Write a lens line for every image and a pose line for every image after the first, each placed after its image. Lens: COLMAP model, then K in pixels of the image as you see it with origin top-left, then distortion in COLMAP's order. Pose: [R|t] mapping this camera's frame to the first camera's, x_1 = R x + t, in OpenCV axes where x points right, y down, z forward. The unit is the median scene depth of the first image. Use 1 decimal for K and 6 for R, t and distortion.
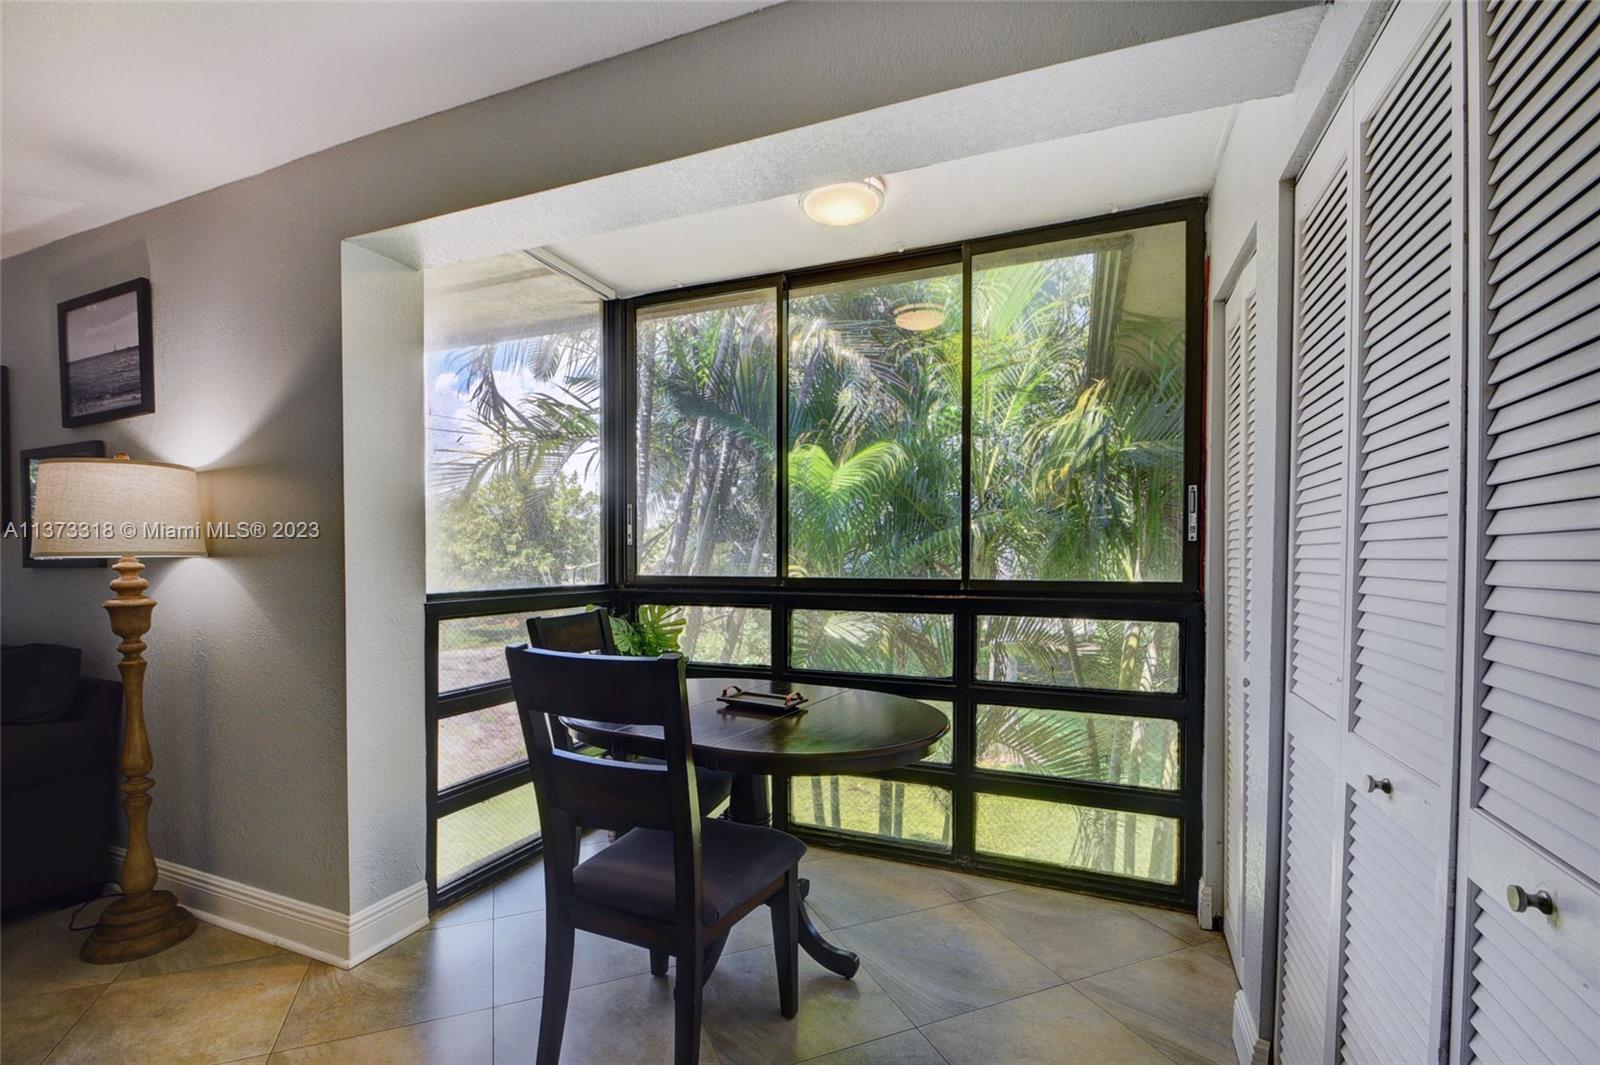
lens RADIAL K [[709.6, 0, 785.5], [0, 709.6, 565.9], [0, 0, 1]] dist [0.000605, -0.010123]
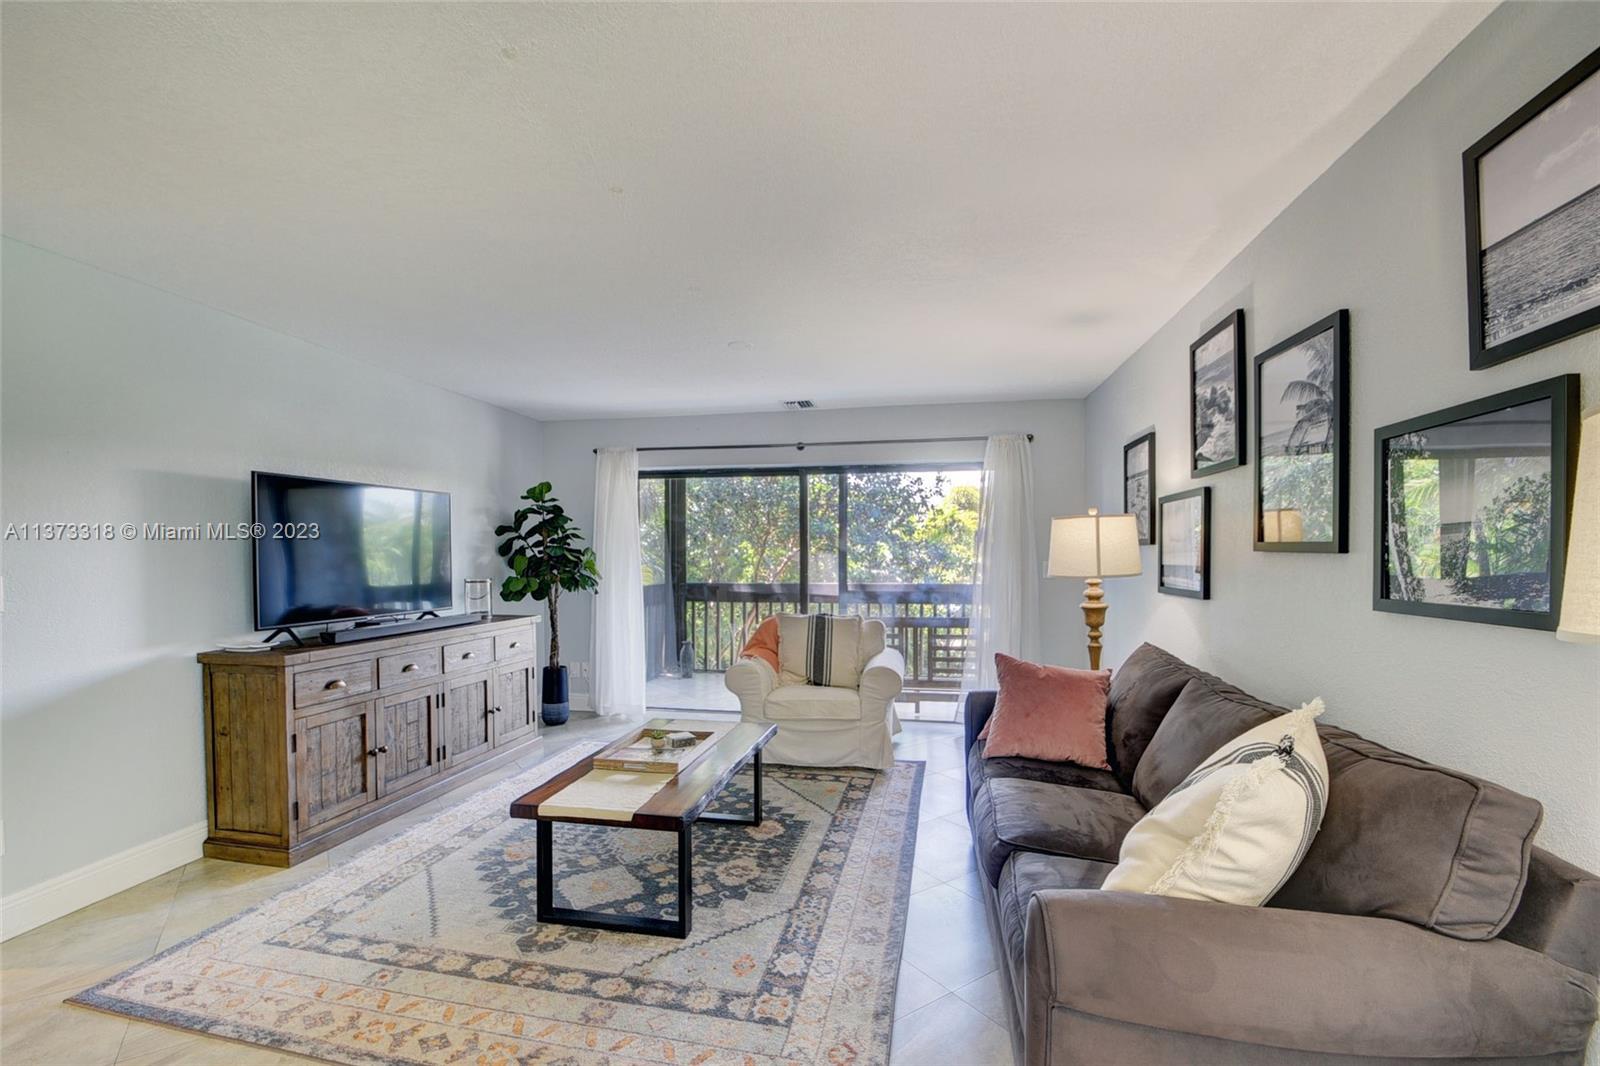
lens RADIAL K [[709.6, 0, 789.5], [0, 709.6, 568.7], [0, 0, 1]] dist [0.000605, -0.010123]
pose [[0.211097, 0.020059, -0.977259, -0.594118], [-0.019839, 0.999671, 0.016234, -0.037508], [0.977264, 0.015960, 0.211426, 0.354076]]
